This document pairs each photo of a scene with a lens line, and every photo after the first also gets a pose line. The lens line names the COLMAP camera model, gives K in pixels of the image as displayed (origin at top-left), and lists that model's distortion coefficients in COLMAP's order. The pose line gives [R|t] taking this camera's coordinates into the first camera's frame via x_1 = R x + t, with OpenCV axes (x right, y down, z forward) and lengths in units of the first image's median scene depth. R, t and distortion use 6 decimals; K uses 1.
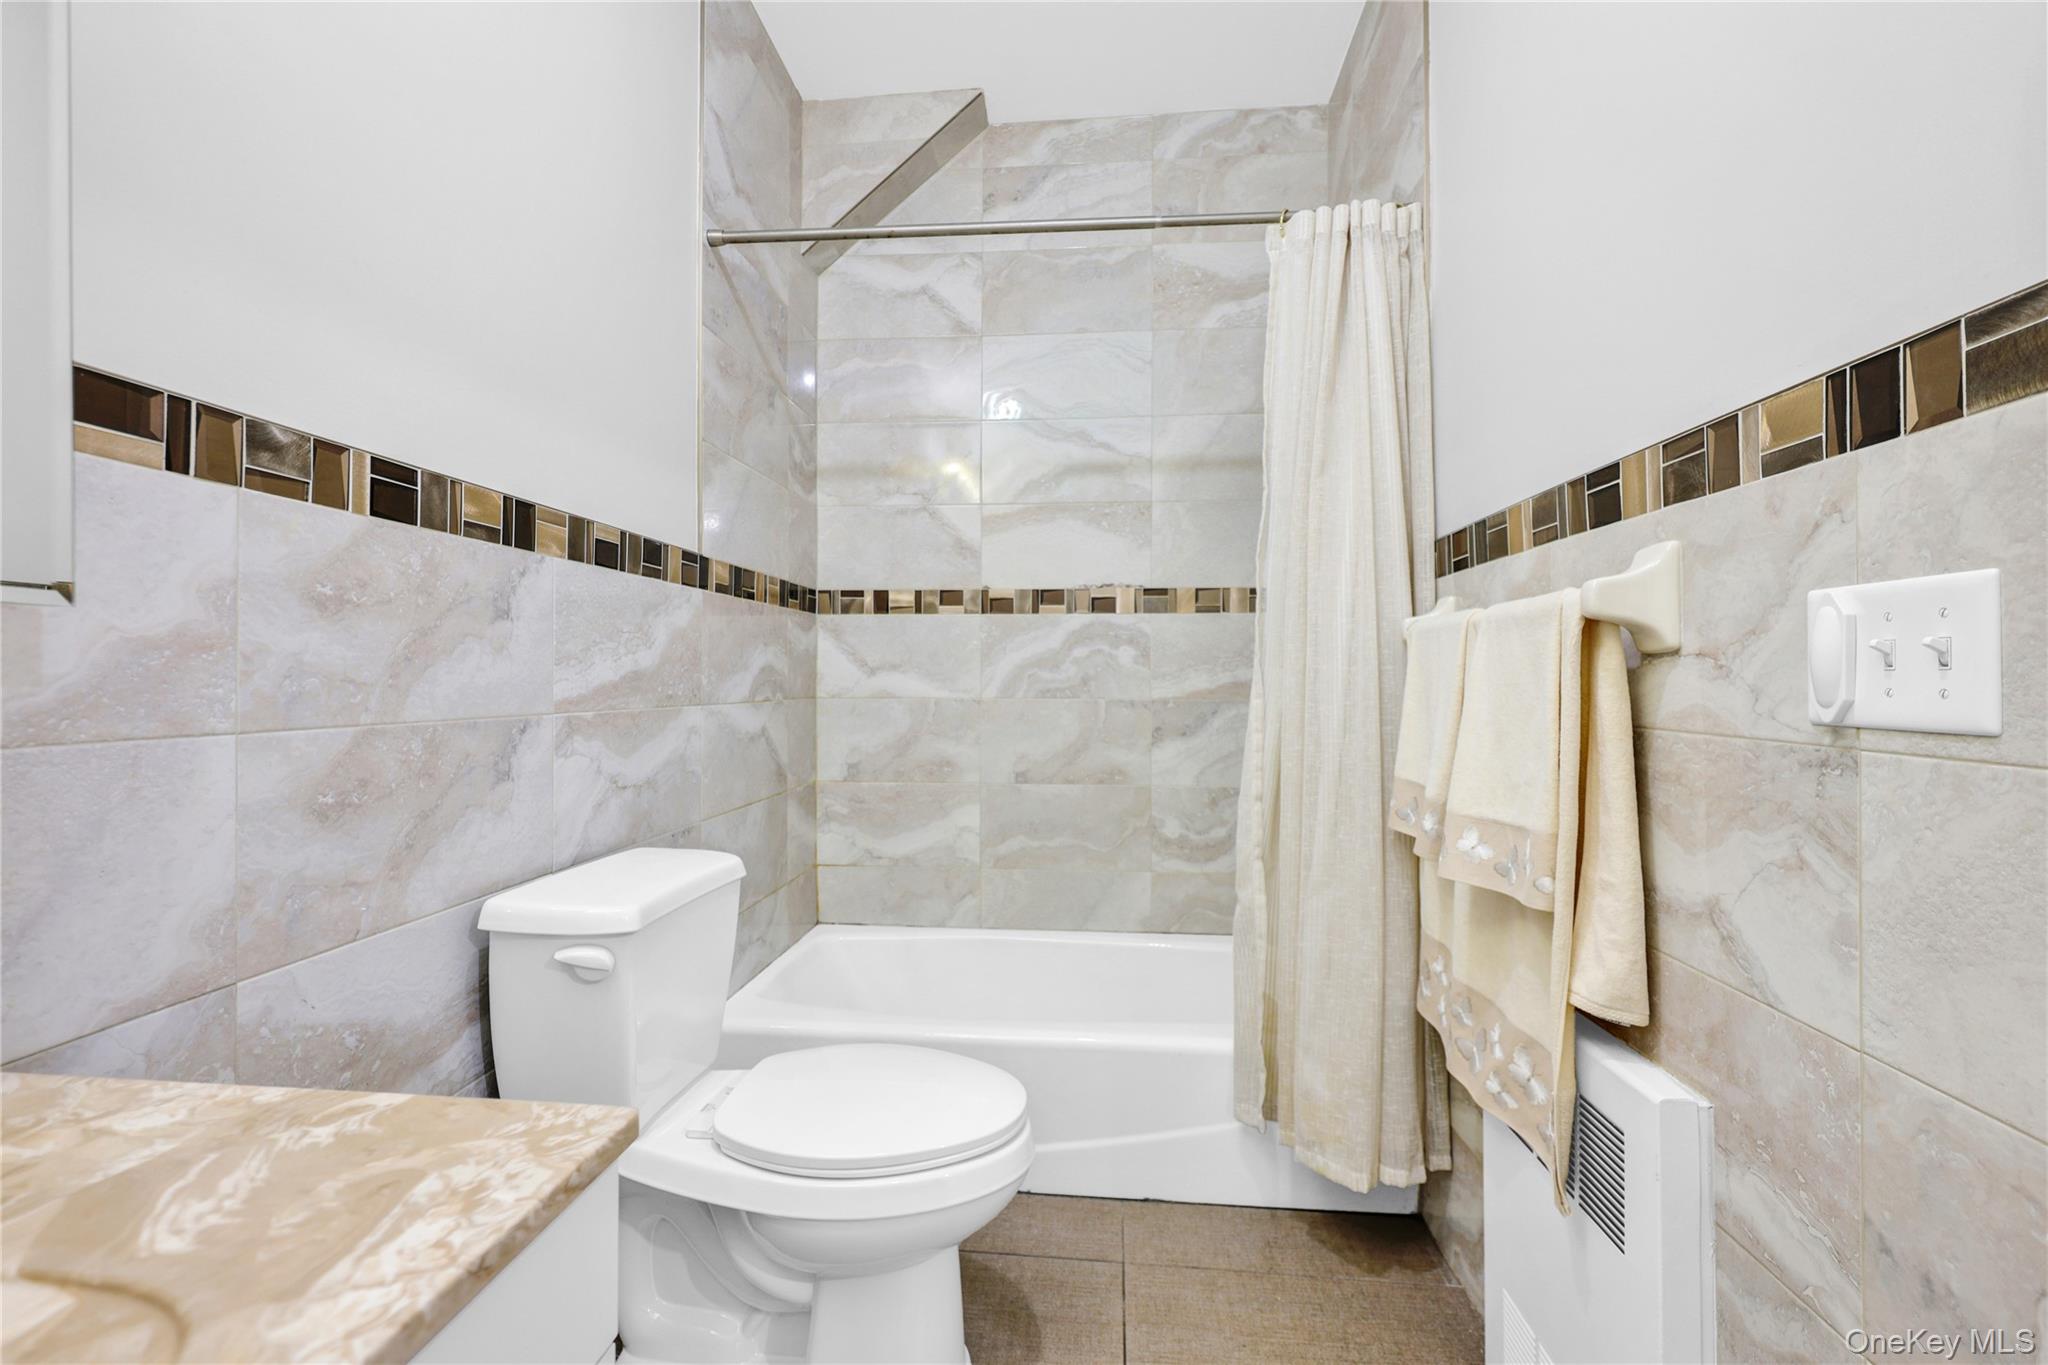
lens RADIAL K [[864.6, 0, 1027.2], [0, 864.6, 667.7], [0, 0, 1]] dist [0.001401, 0.000305]
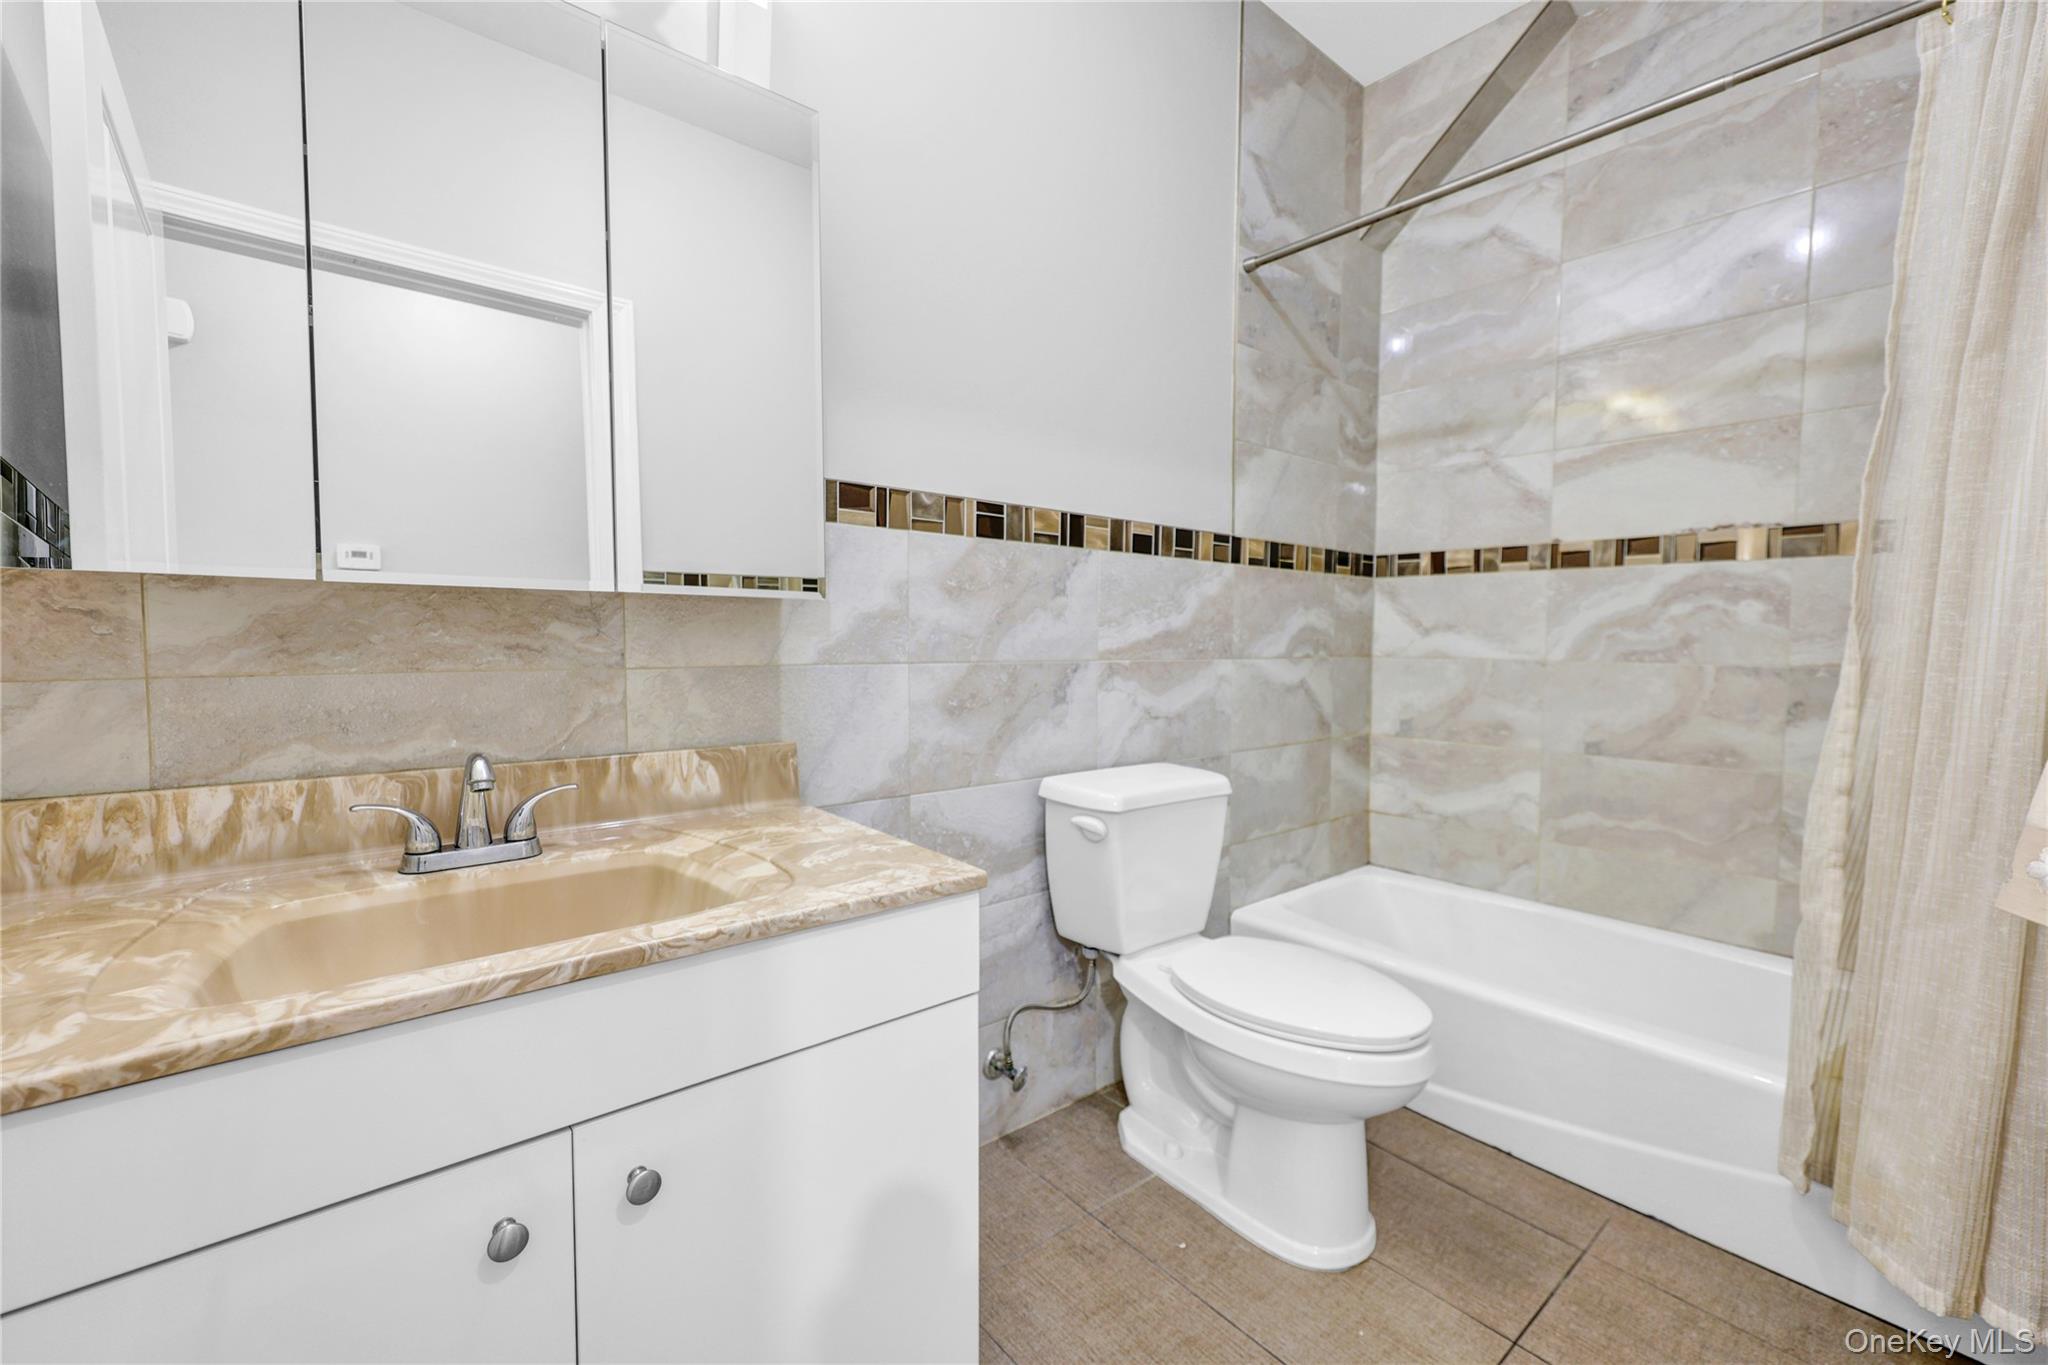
lens RADIAL K [[837.7, 0, 1036.0], [0, 837.7, 674.2], [0, 0, 1]] dist [0.000869, 0.000444]
pose [[0.716976, 0.034595, -0.696239, 0.211528], [0.002115, 0.998655, 0.051800, 0.002604], [0.697095, -0.038612, 0.715938, -0.040820]]
